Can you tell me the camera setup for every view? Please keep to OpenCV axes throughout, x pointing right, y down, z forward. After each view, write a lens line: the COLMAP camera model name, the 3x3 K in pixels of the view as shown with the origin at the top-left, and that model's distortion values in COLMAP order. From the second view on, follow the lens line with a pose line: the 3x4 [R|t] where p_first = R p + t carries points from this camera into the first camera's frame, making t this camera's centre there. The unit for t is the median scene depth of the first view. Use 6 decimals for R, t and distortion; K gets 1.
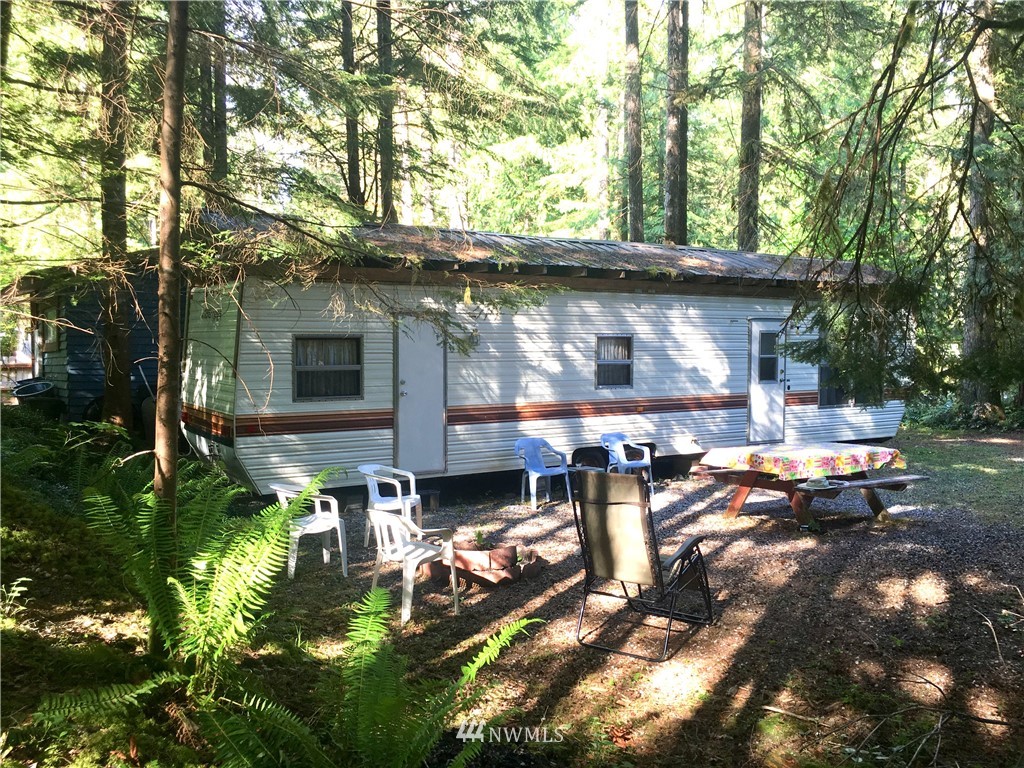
lens RADIAL K [[899.5, 0, 512.0], [0, 899.5, 384.0], [0, 0, 1]] dist [0.071244, -0.084463]
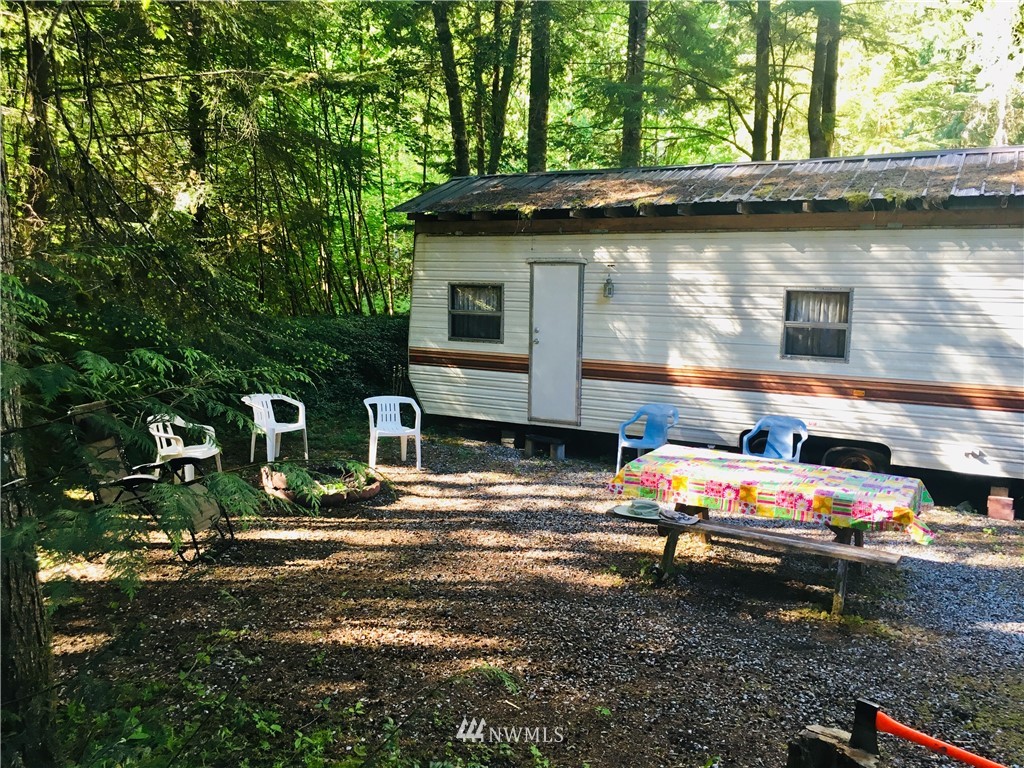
lens RADIAL K [[899.5, 0, 512.0], [0, 899.5, 384.0], [0, 0, 1]] dist [0.071244, -0.084463]
pose [[0.445791, 0.106058, -0.888832, 0.741726], [-0.066253, 0.994142, 0.085394, -0.025494], [0.892682, 0.020820, 0.450207, 0.480331]]
